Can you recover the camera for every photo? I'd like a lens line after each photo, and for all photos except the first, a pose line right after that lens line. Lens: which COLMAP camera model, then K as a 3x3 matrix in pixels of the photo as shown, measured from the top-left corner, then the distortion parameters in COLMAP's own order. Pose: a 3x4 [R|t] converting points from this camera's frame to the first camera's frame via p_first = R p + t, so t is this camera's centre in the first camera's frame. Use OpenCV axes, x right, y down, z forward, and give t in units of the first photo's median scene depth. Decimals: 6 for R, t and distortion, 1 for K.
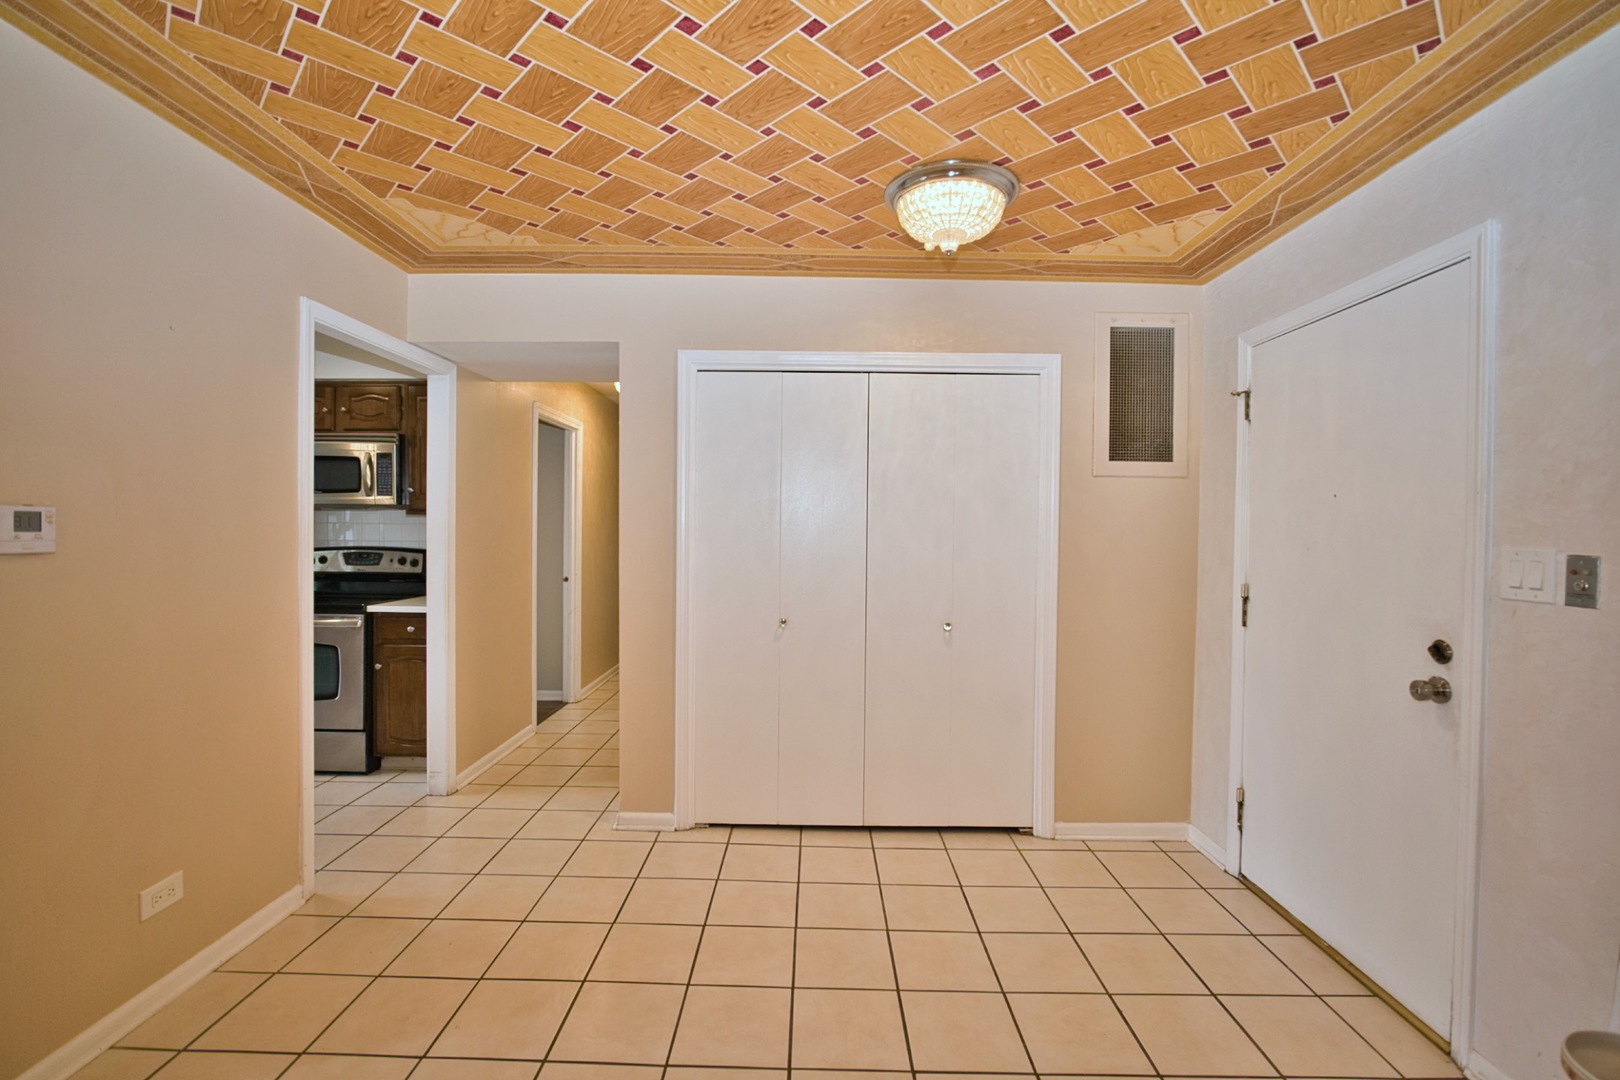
lens RADIAL K [[720.7, 0, 810.0], [0, 720.7, 540.0], [0, 0, 1]] dist [0.000861, -0.000085]
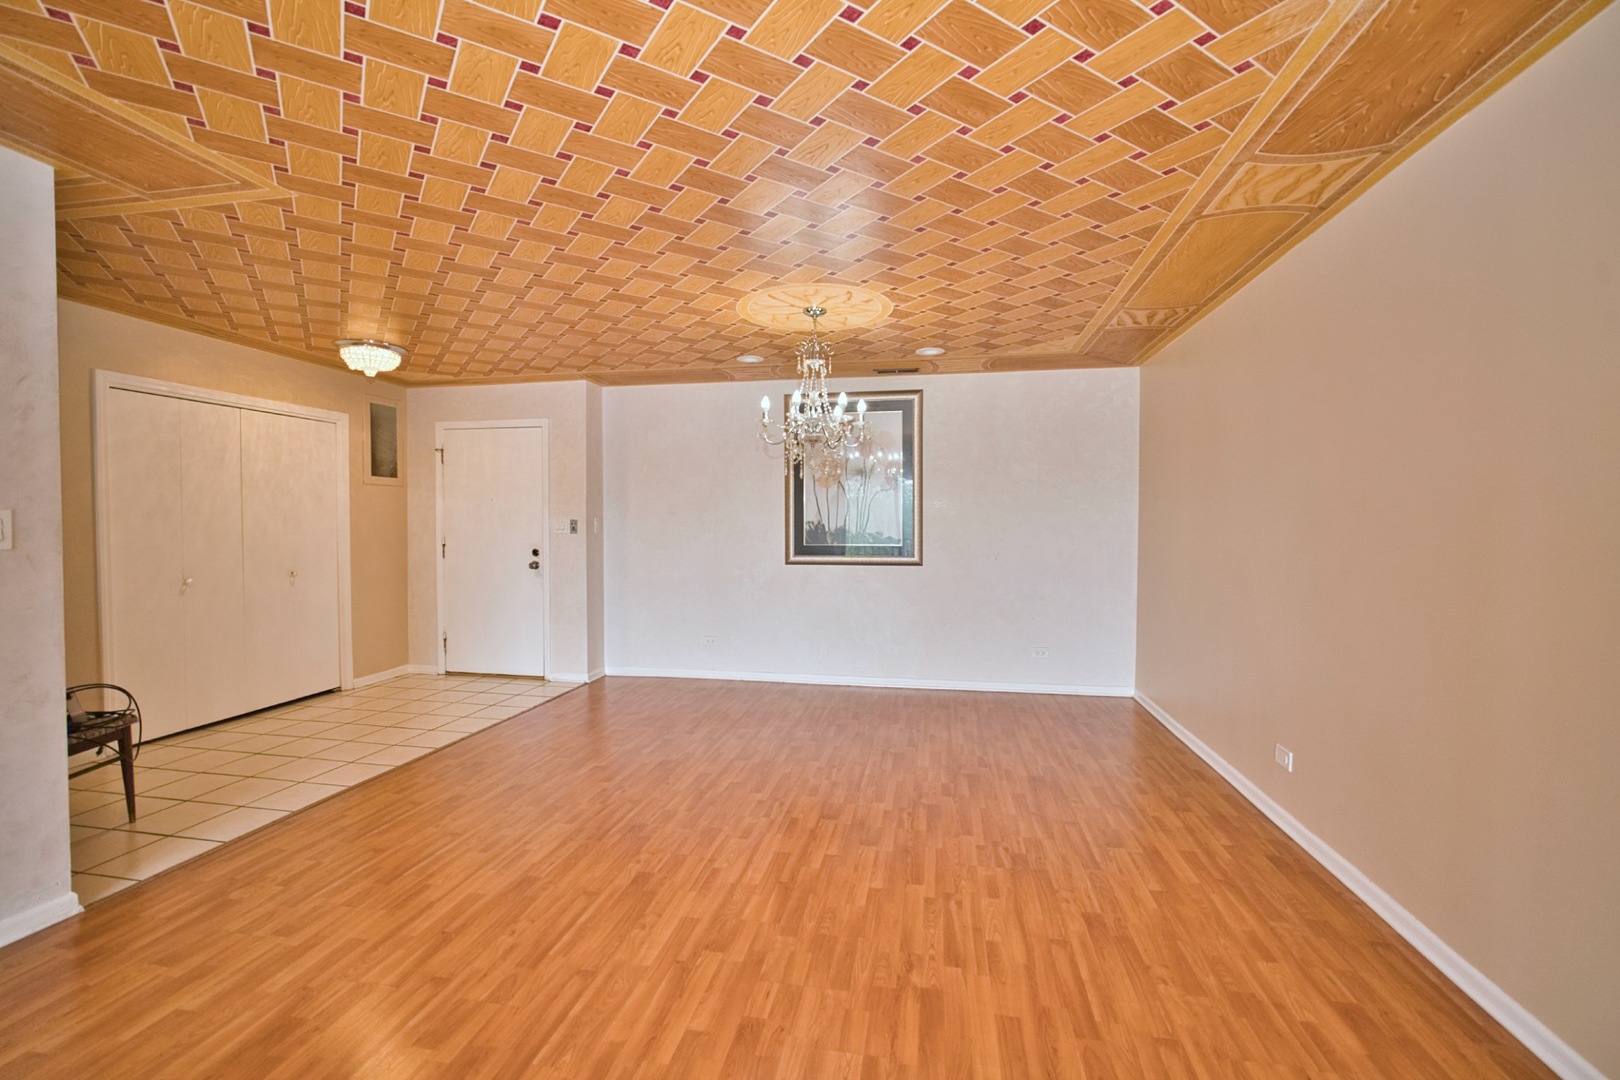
lens RADIAL K [[705.3, 0, 809.1], [0, 705.3, 537.2], [0, 0, 1]] dist [-0.022225, 0.006532]
pose [[0.166085, -0.031193, 0.985618, -1.165289], [0.023472, 0.999341, 0.027672, 0.022531], [-0.985832, 0.018539, 0.166707, -0.396981]]
